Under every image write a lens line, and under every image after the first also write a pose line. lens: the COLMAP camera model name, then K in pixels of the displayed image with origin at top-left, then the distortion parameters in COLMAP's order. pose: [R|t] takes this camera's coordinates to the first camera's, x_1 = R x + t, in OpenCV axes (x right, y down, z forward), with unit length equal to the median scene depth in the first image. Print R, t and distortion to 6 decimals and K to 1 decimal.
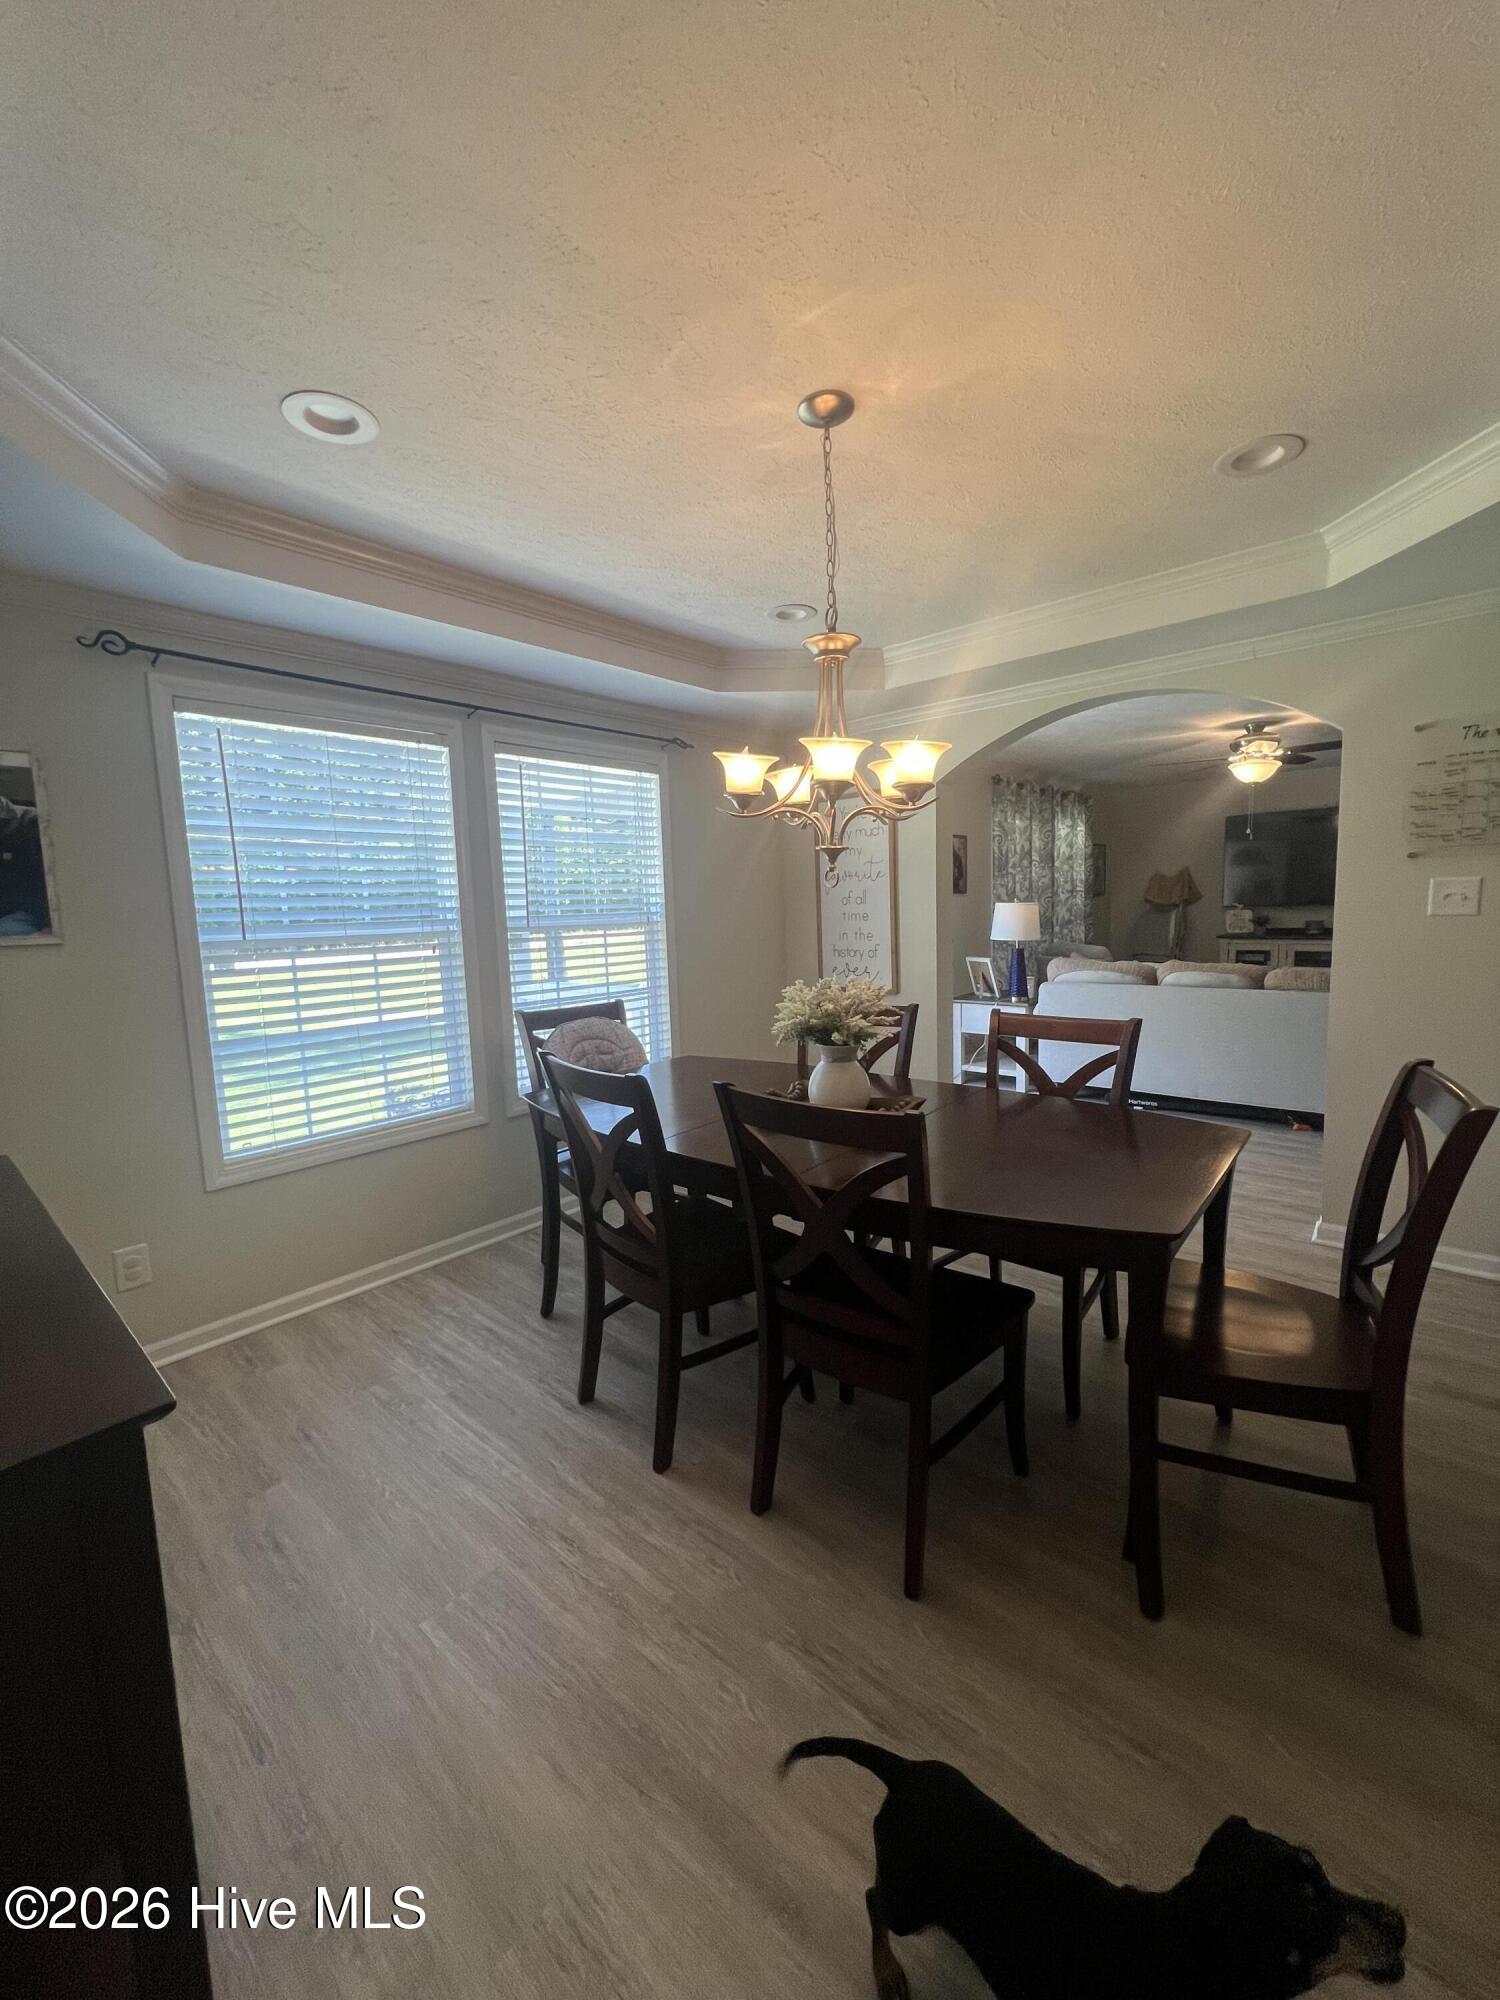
lens RADIAL K [[798.5, 0, 763.2], [0, 798.5, 994.3], [0, 0, 1]] dist [0.001072, 0.000004]
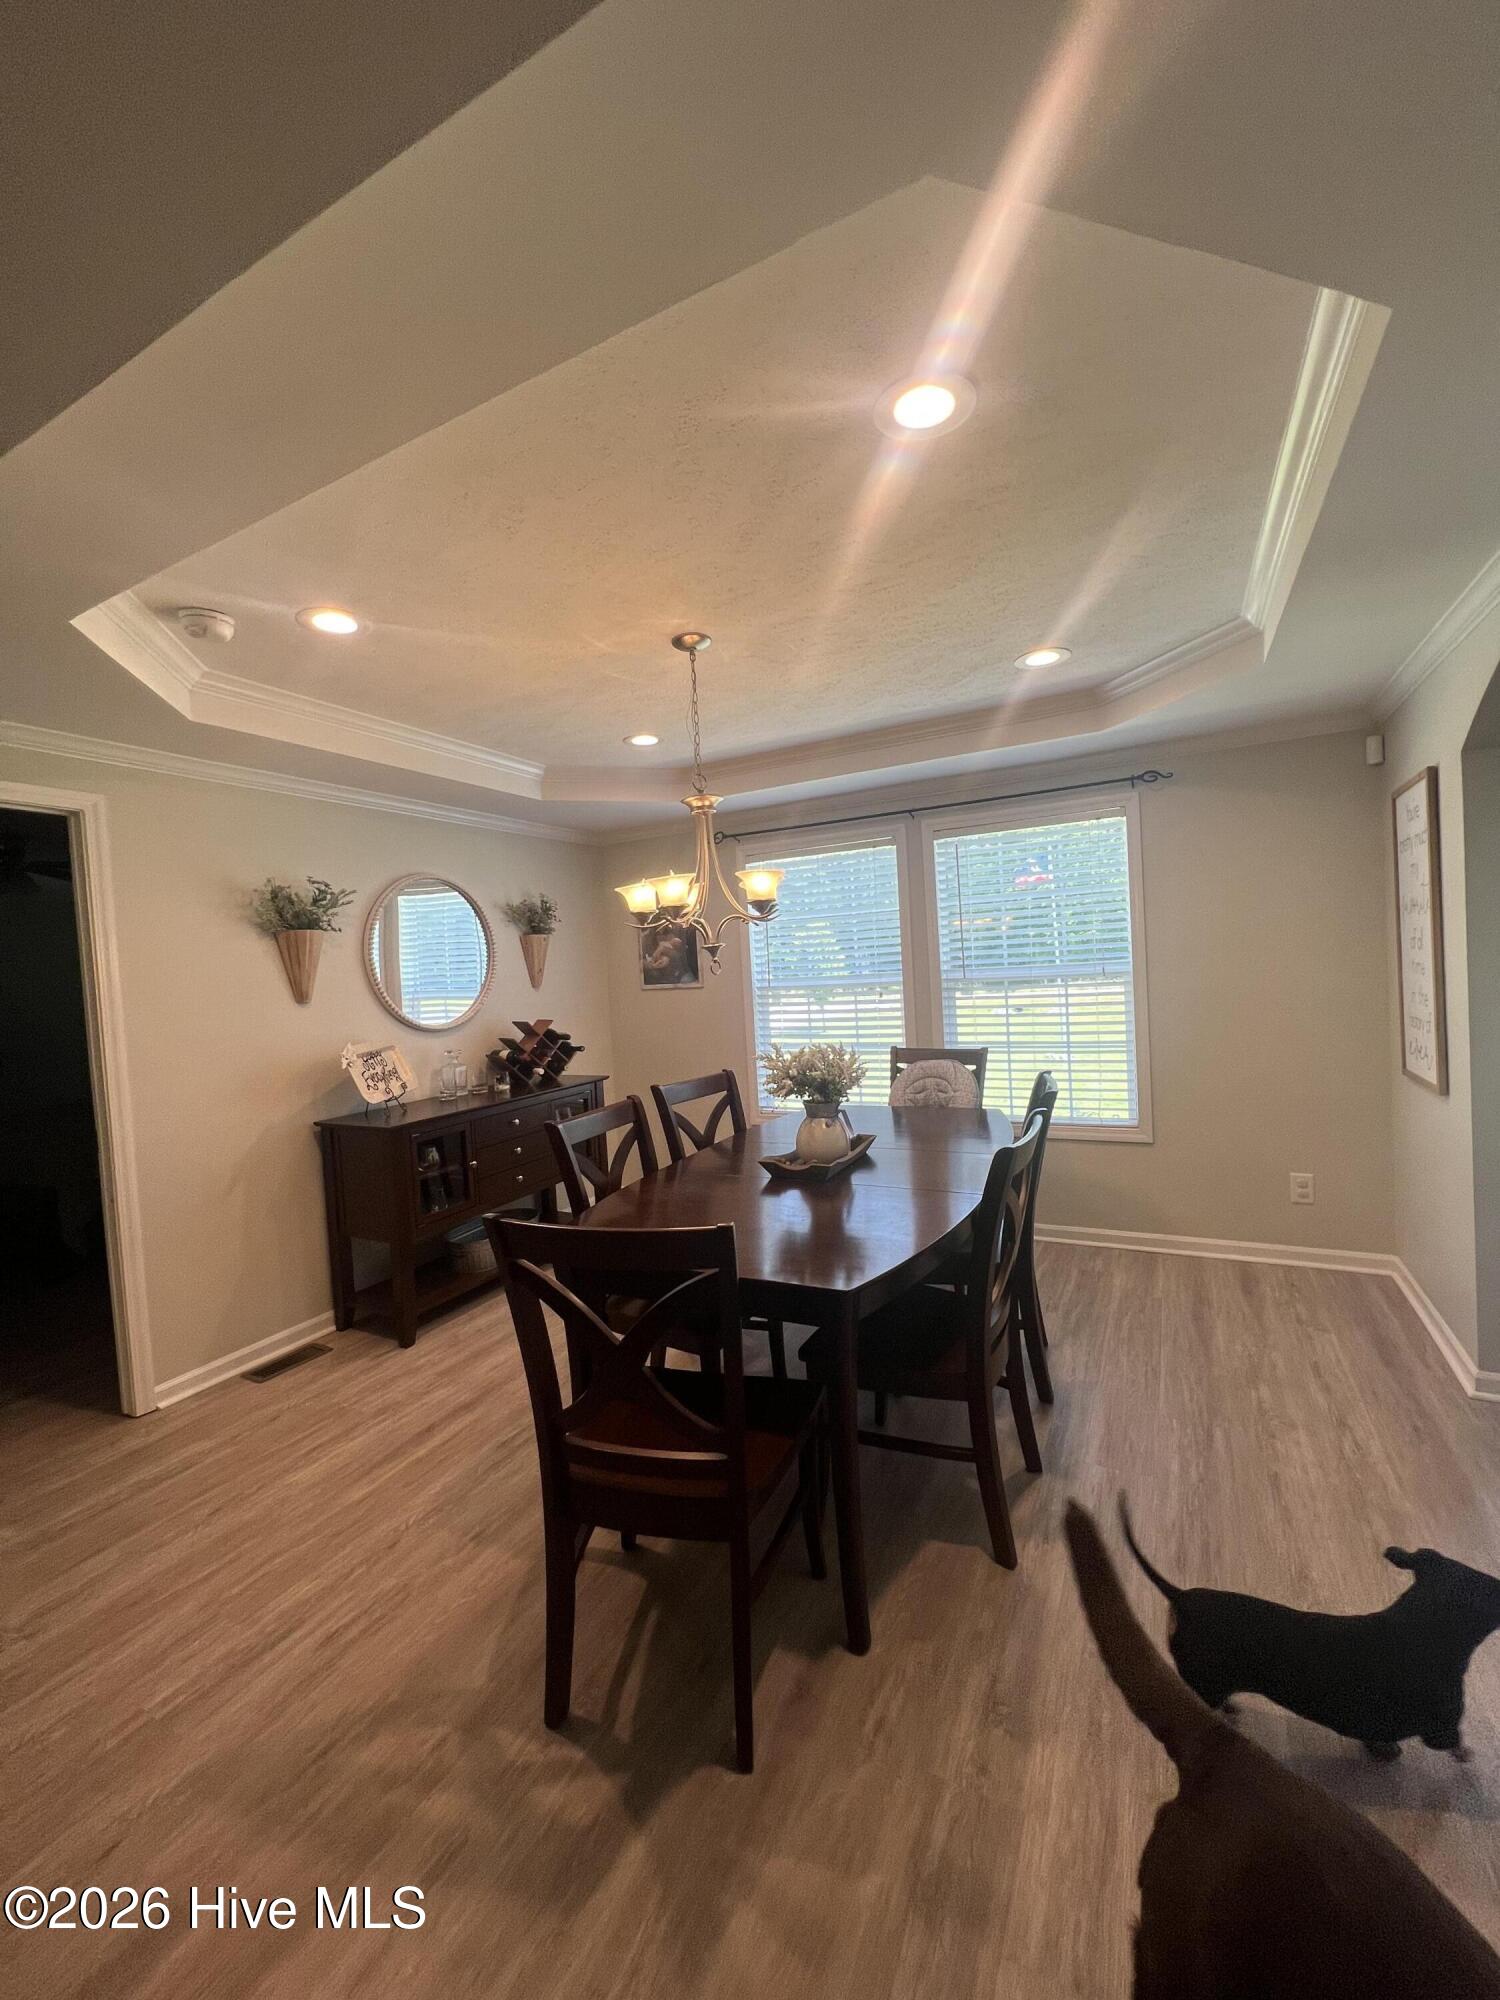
lens RADIAL K [[798.5, 0, 757.2], [0, 798.5, 998.9], [0, 0, 1]] dist [0.001072, 0.000004]
pose [[0.246617, 0.058580, -0.967341, 0.874093], [-0.062477, 0.997056, 0.044451, -0.097717], [0.967097, 0.049474, 0.249551, 0.457117]]
